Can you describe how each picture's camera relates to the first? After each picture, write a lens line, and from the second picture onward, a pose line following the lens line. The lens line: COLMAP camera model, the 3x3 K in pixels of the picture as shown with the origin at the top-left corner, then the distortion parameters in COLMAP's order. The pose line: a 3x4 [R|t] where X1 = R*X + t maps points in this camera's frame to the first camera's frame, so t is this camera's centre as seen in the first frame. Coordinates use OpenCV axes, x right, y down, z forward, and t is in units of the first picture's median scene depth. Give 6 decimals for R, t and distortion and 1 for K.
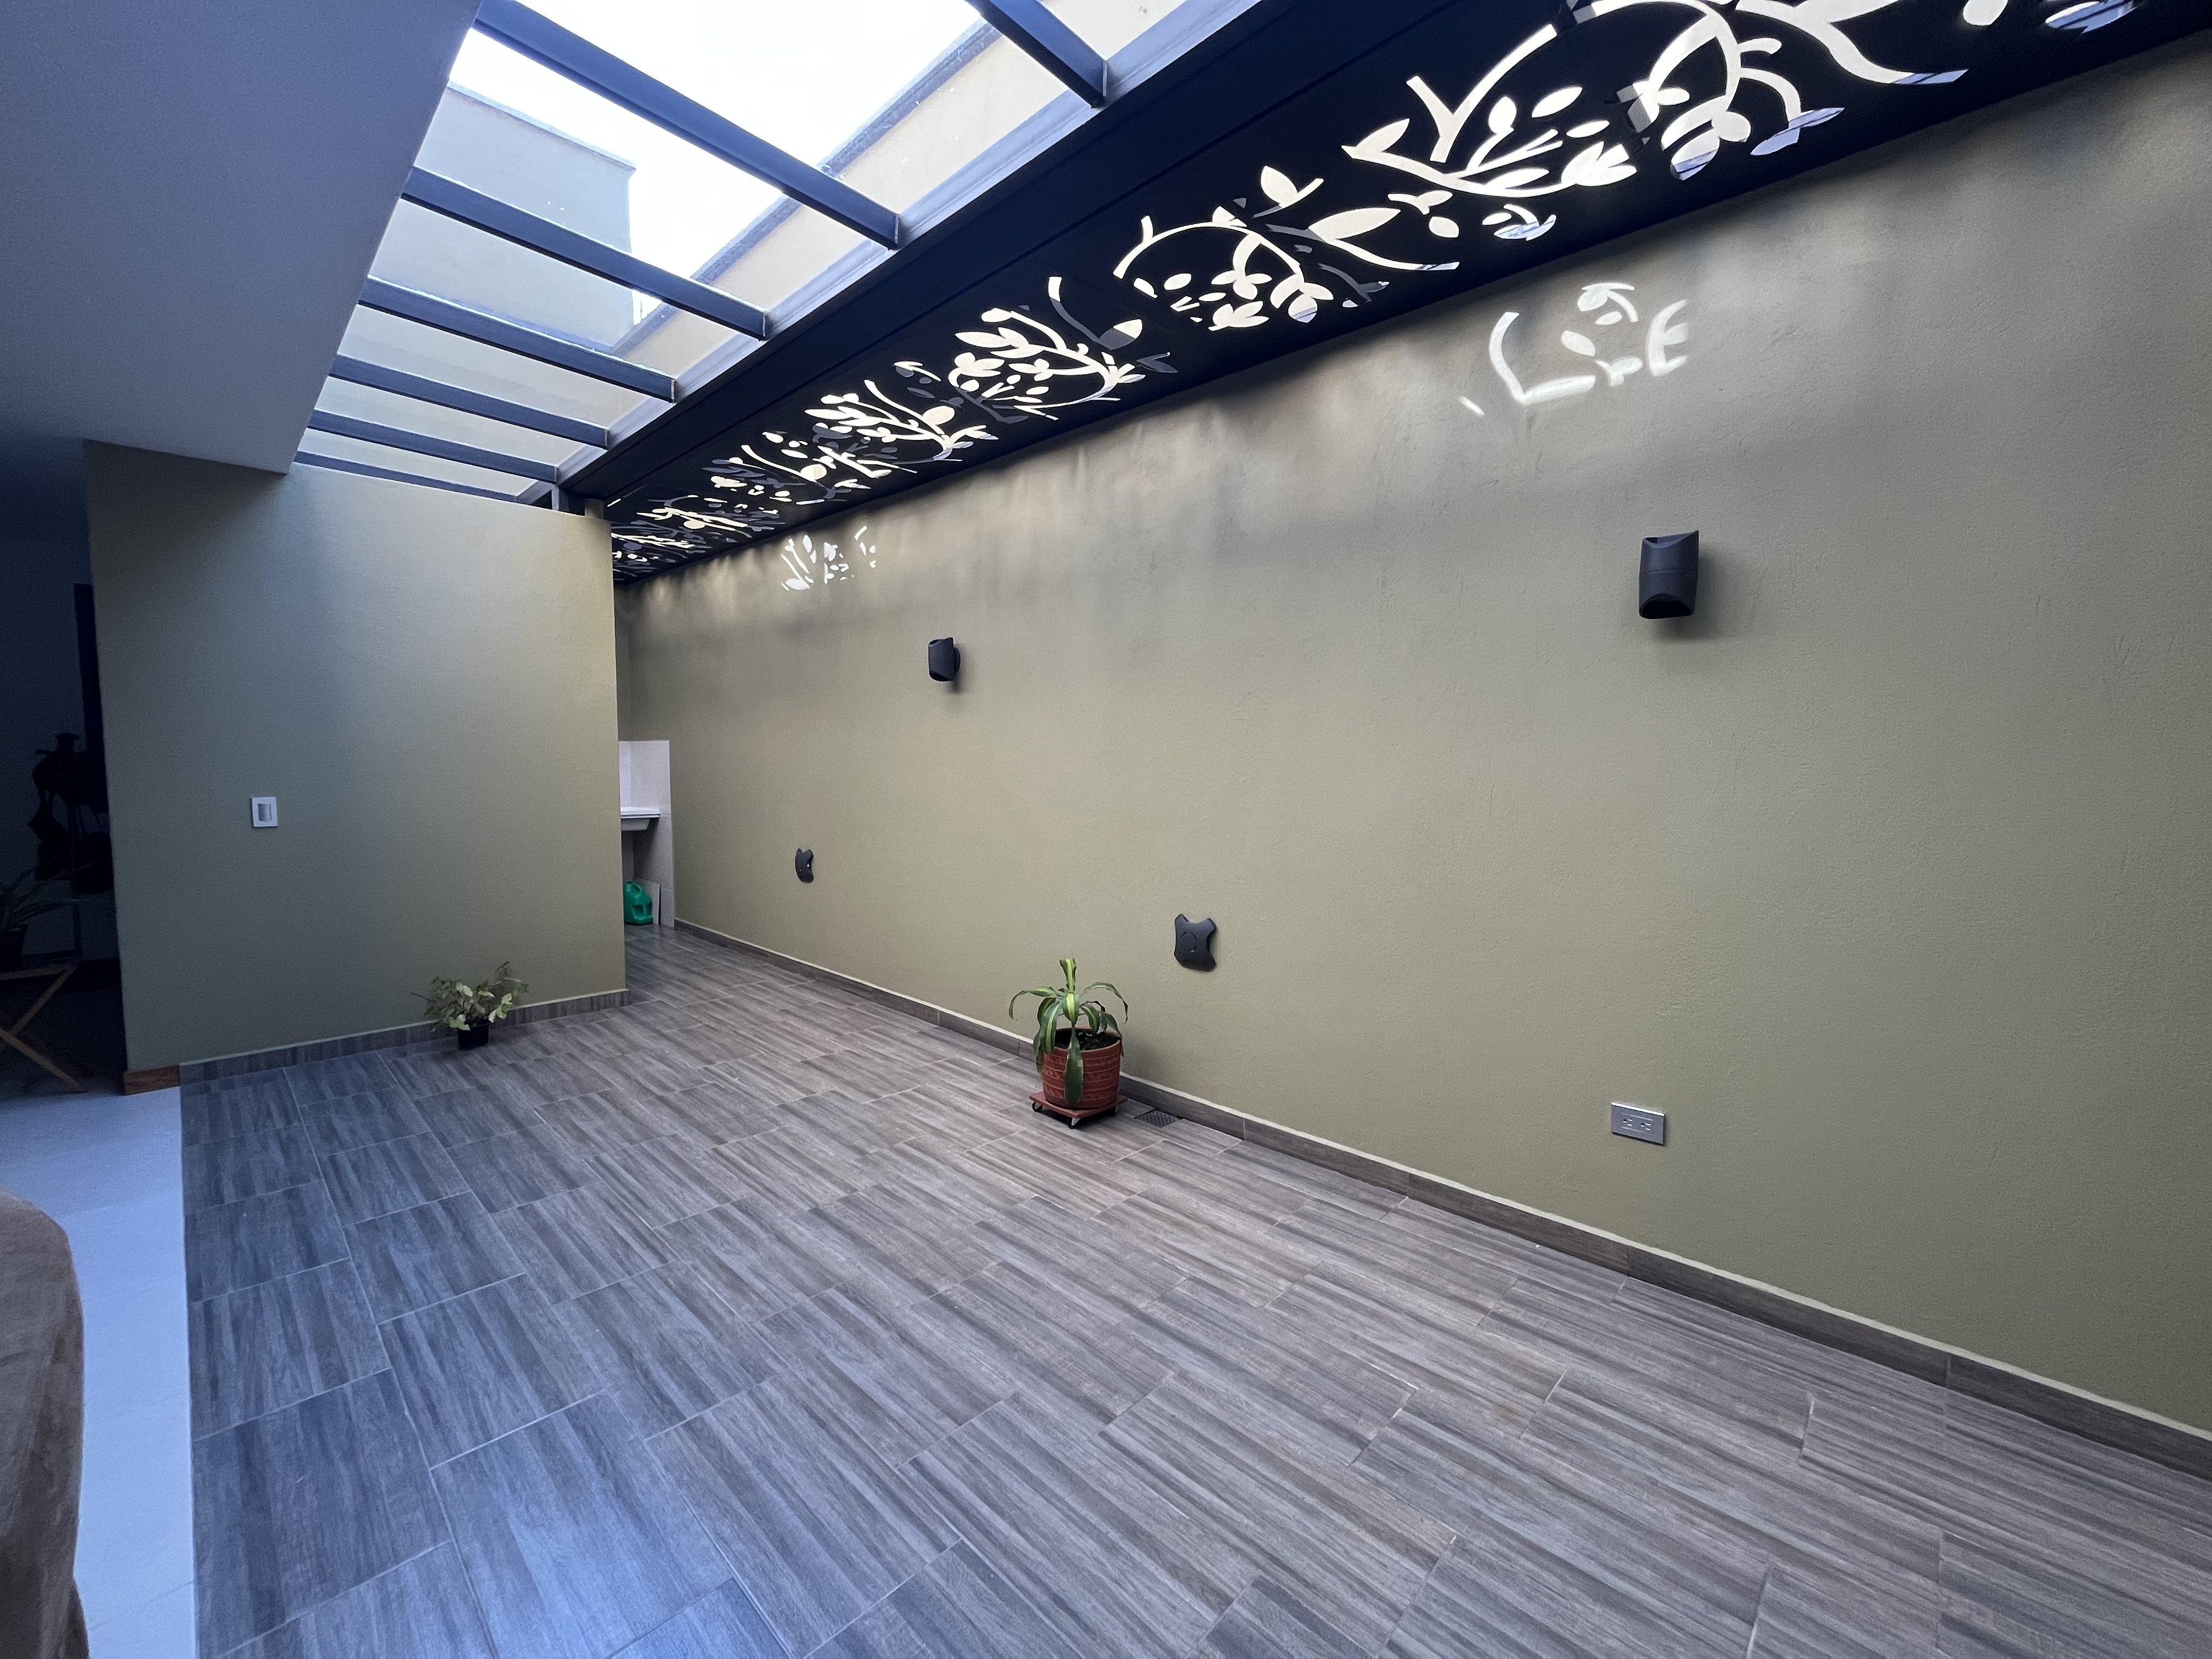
lens RADIAL K [[890.1, 0, 1090.9], [0, 890.1, 822.3], [0, 0, 1]] dist [-0.002913, 0.000348]
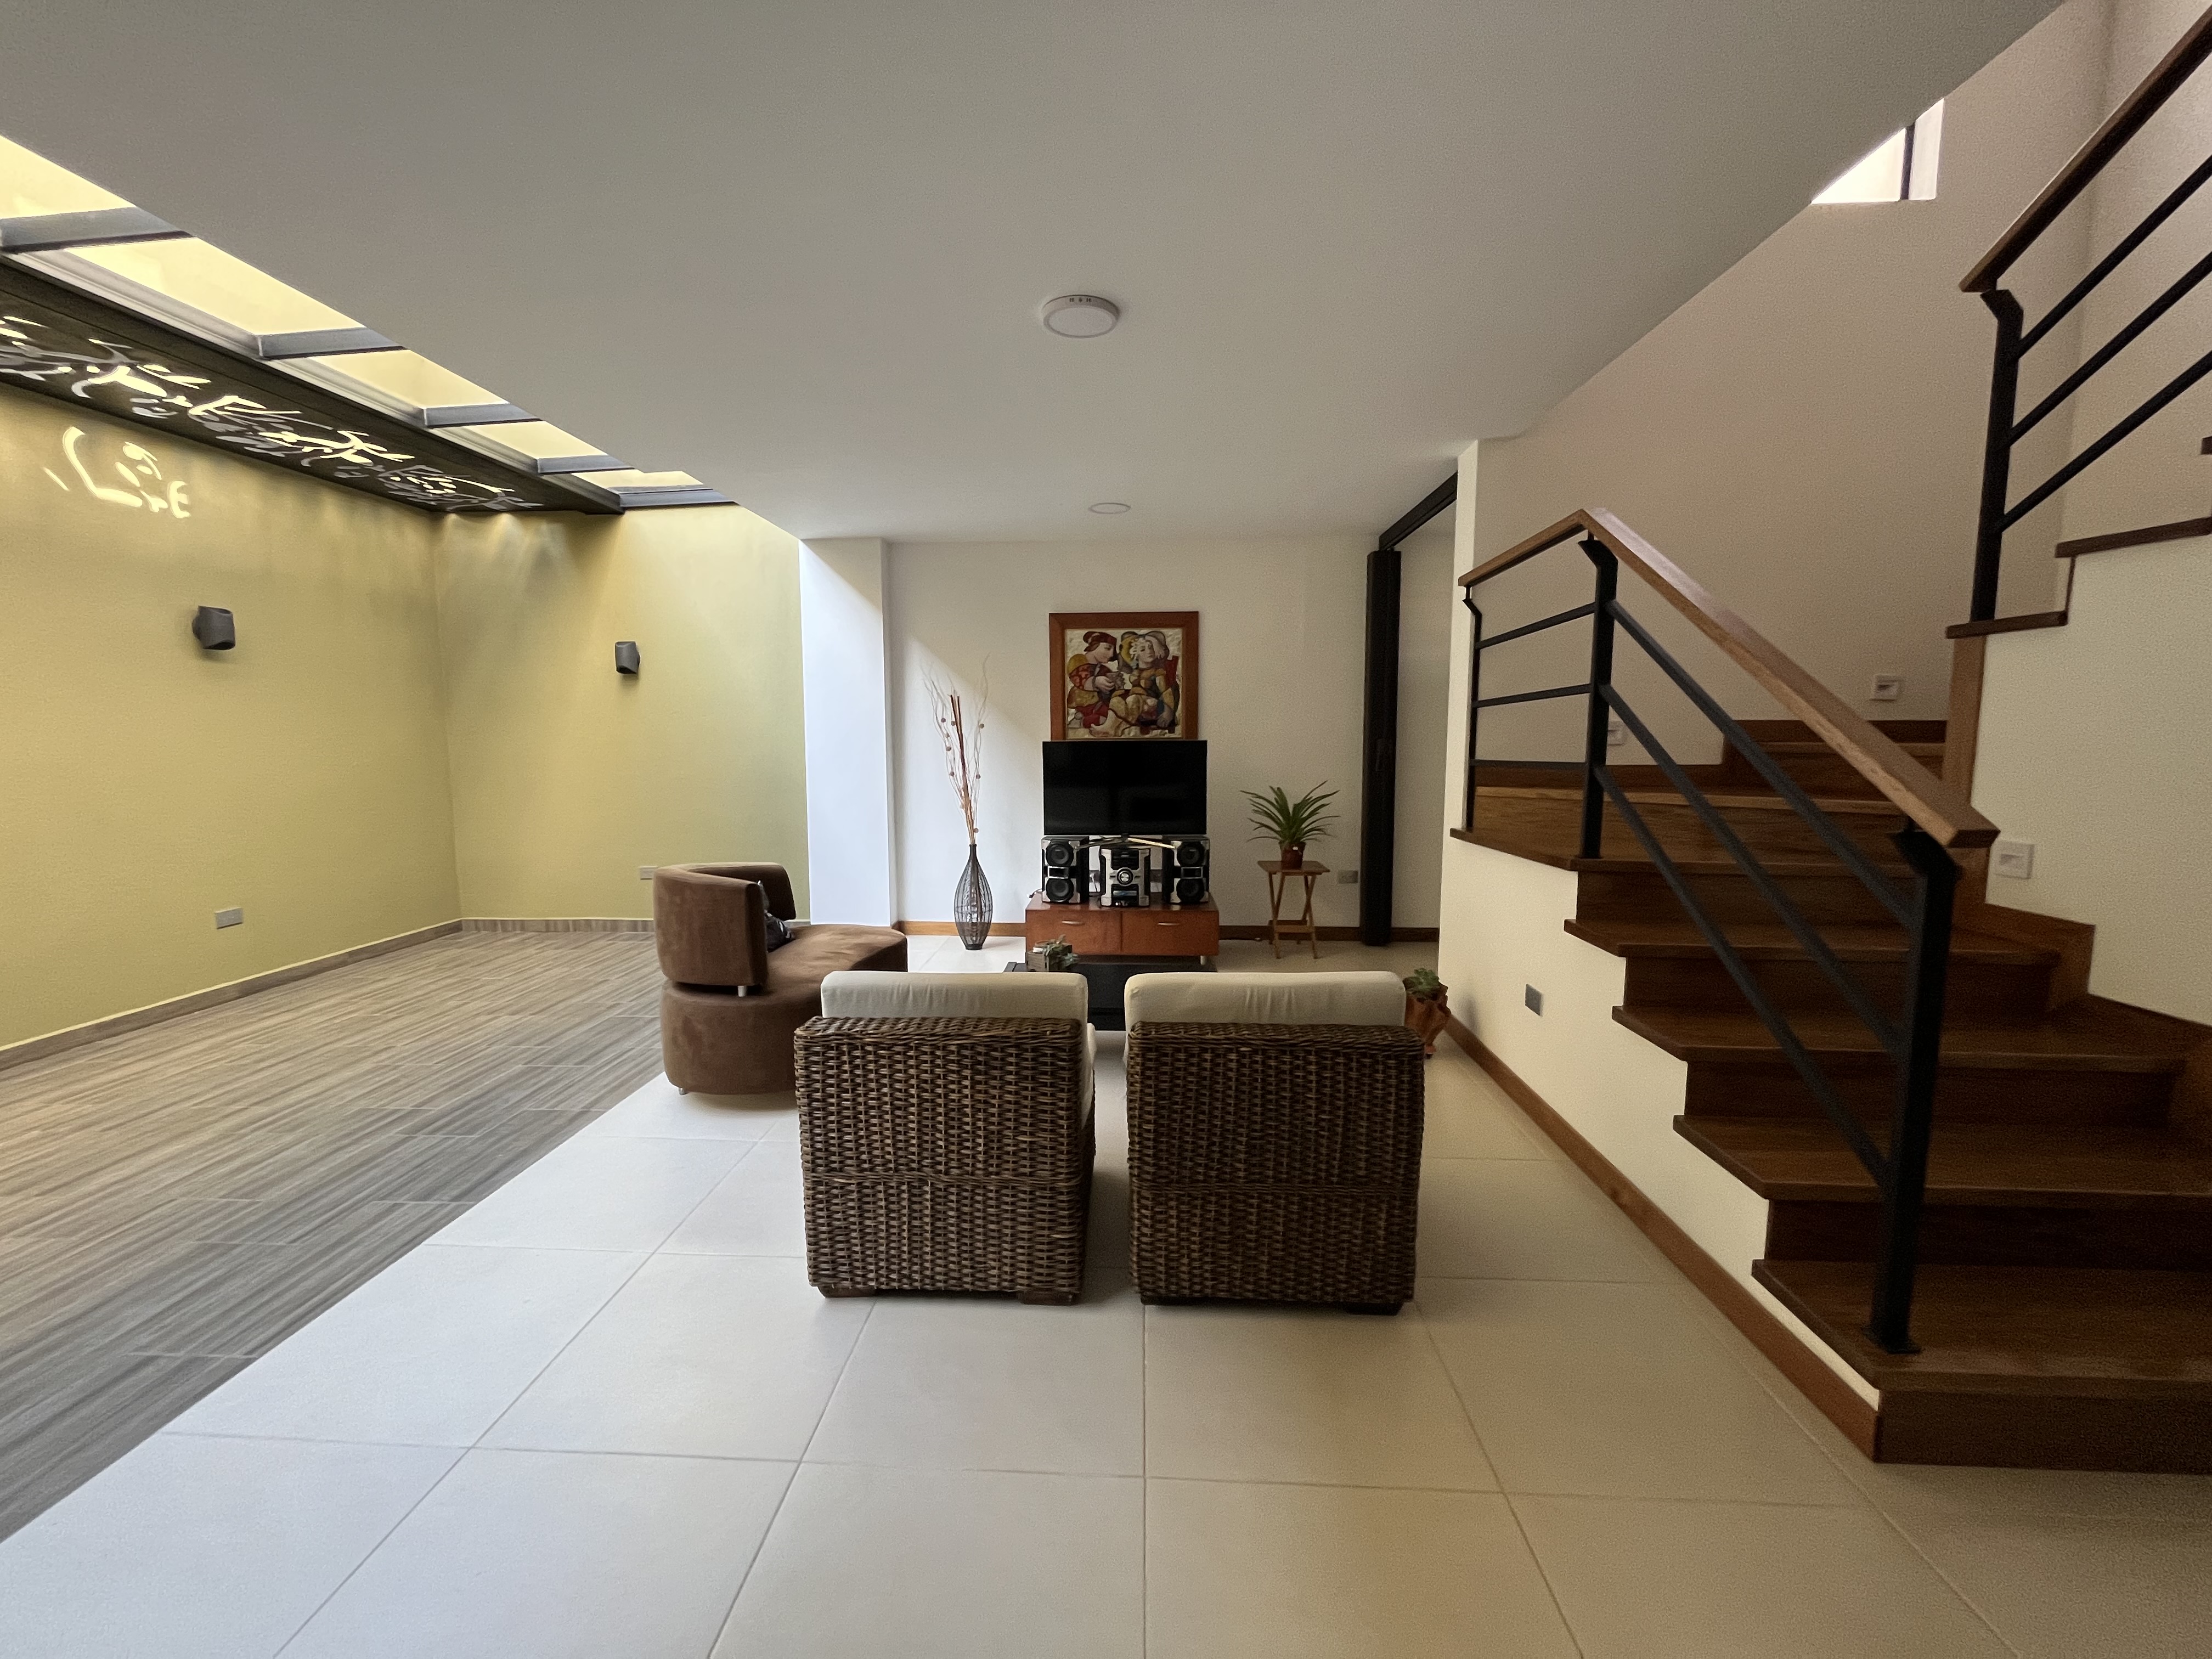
lens RADIAL K [[890.1, 0, 1098.0], [0, 890.1, 821.2], [0, 0, 1]] dist [-0.002913, 0.000348]
pose [[-0.656374, -0.084268, 0.749715, -1.811096], [0.050176, 0.986666, 0.154831, -0.055186], [-0.752765, 0.139244, -0.643394, 0.727300]]
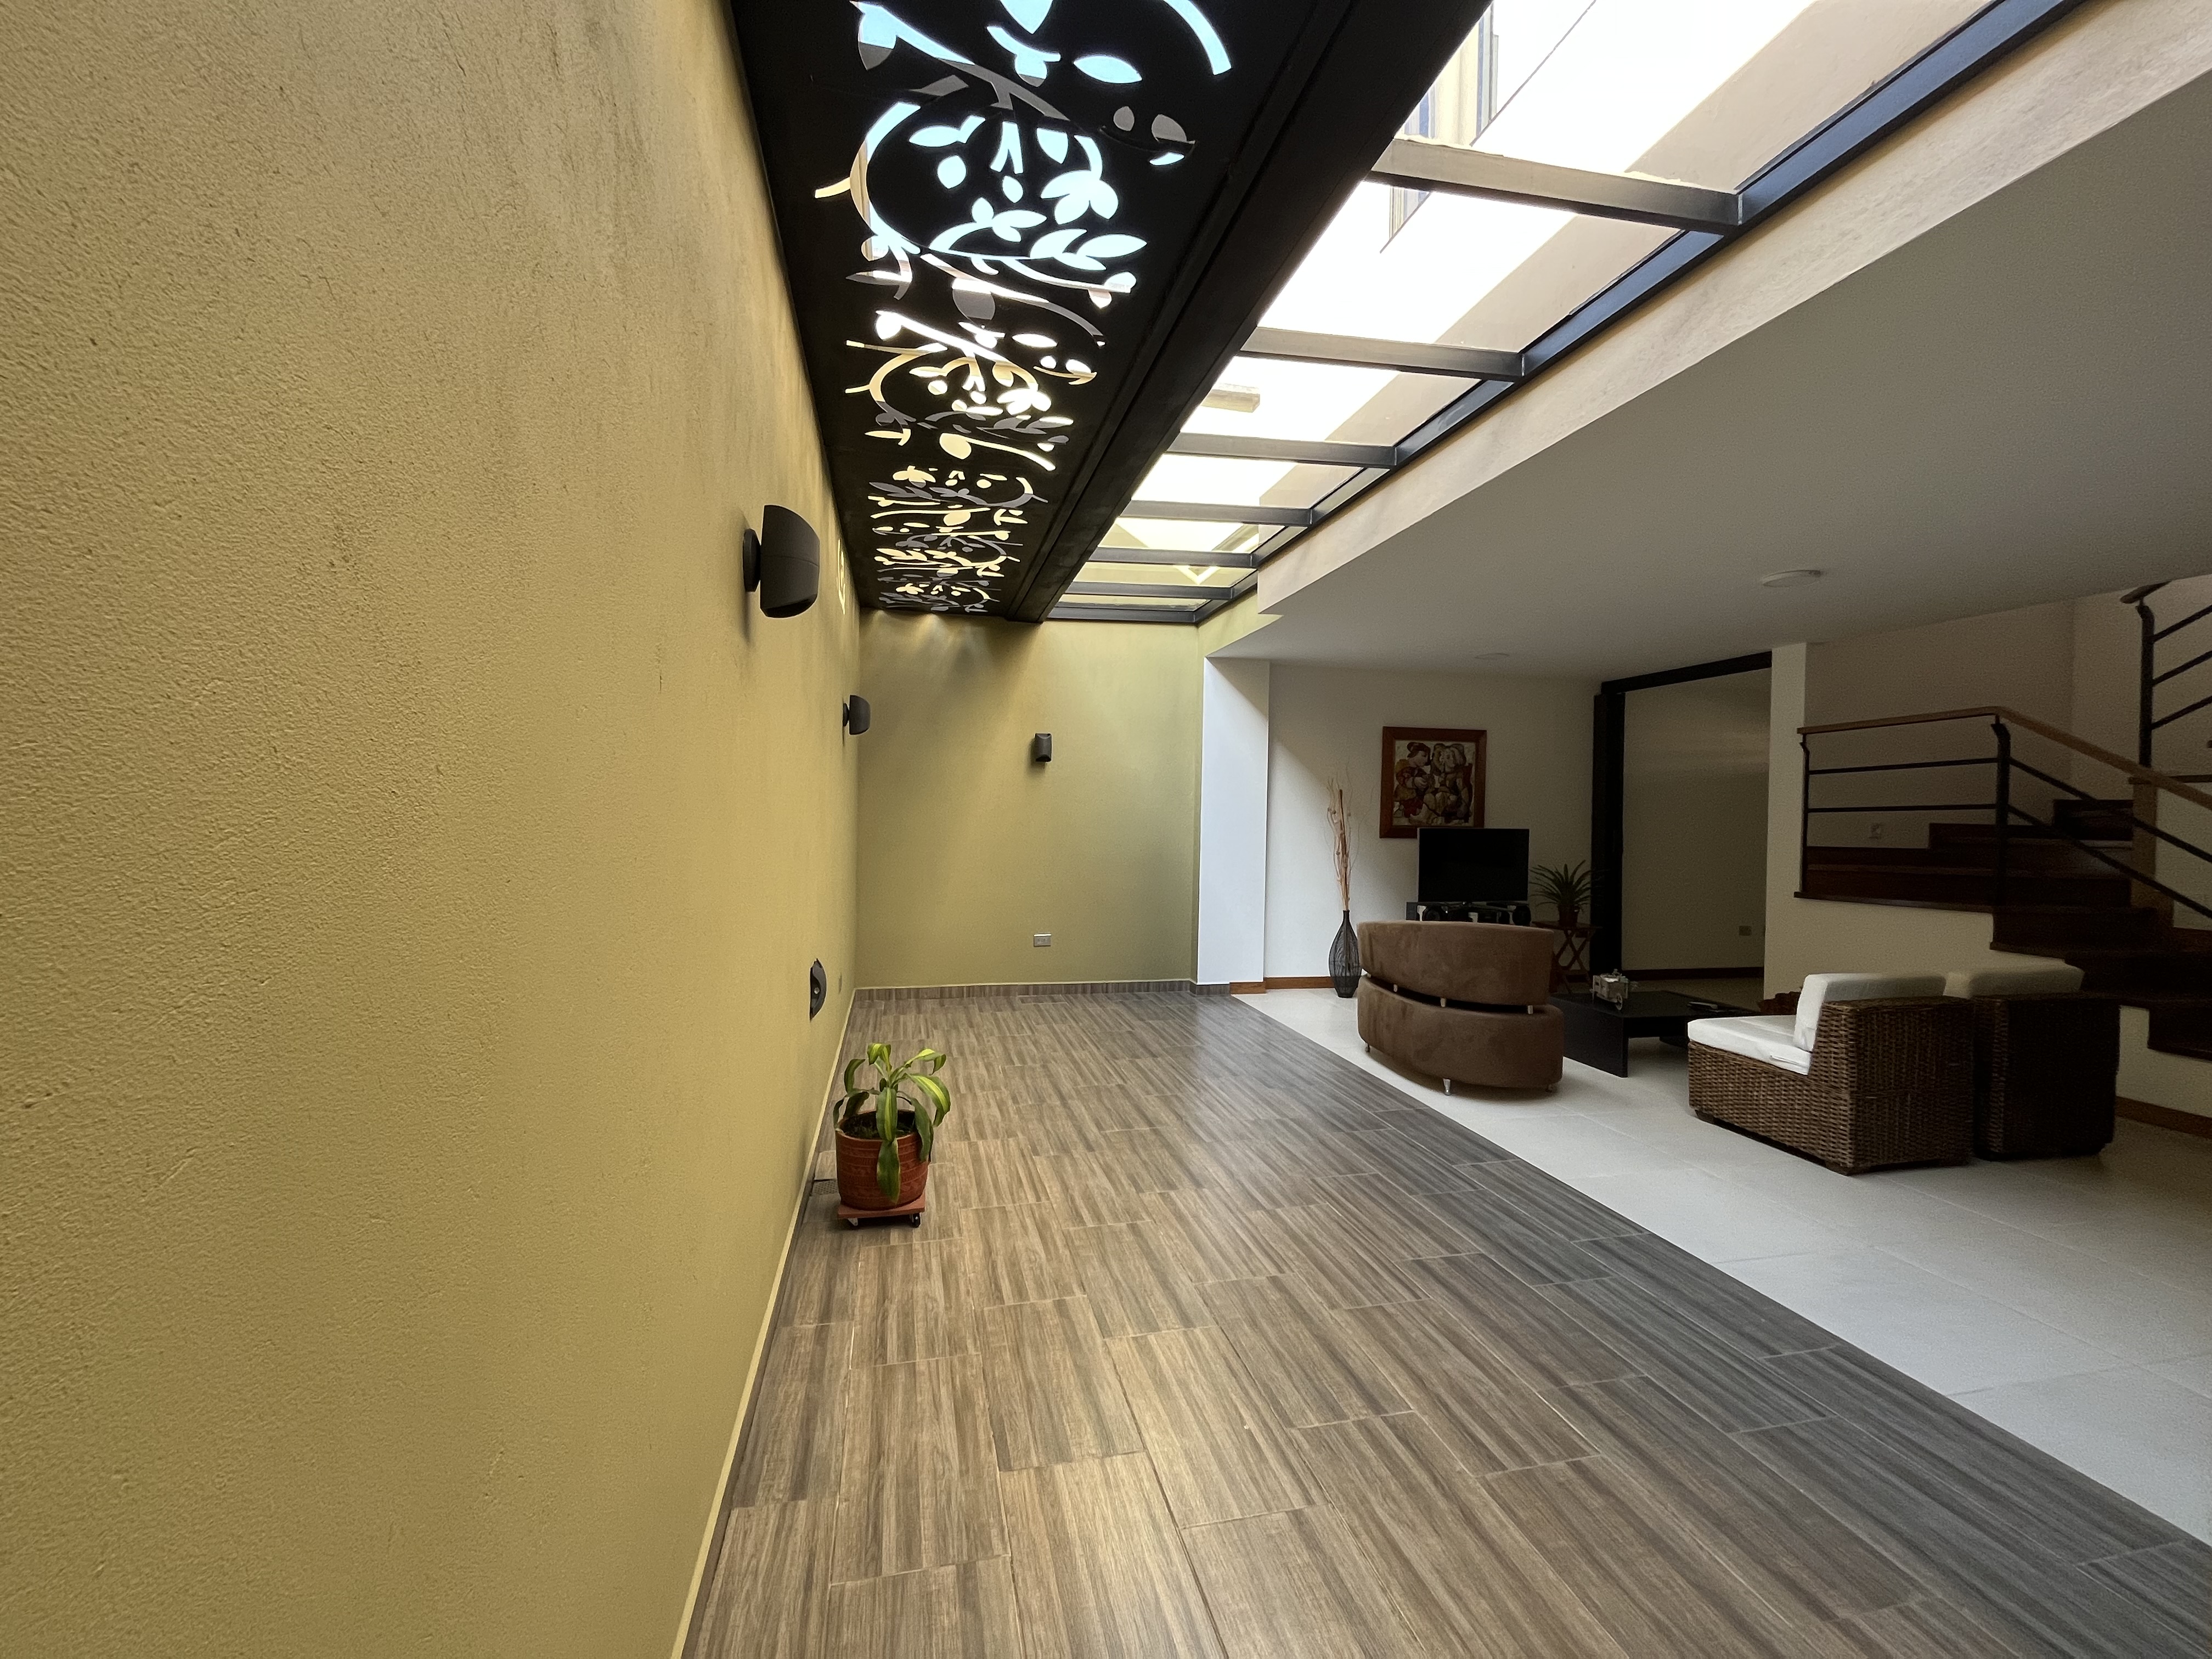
lens RADIAL K [[890.1, 0, 1093.7], [0, 890.1, 824.8], [0, 0, 1]] dist [-0.002913, 0.000348]
pose [[-0.831413, -0.031510, 0.554760, -0.872646], [0.014748, 0.996788, 0.078719, -0.150577], [-0.555458, 0.073630, -0.828278, 2.111873]]
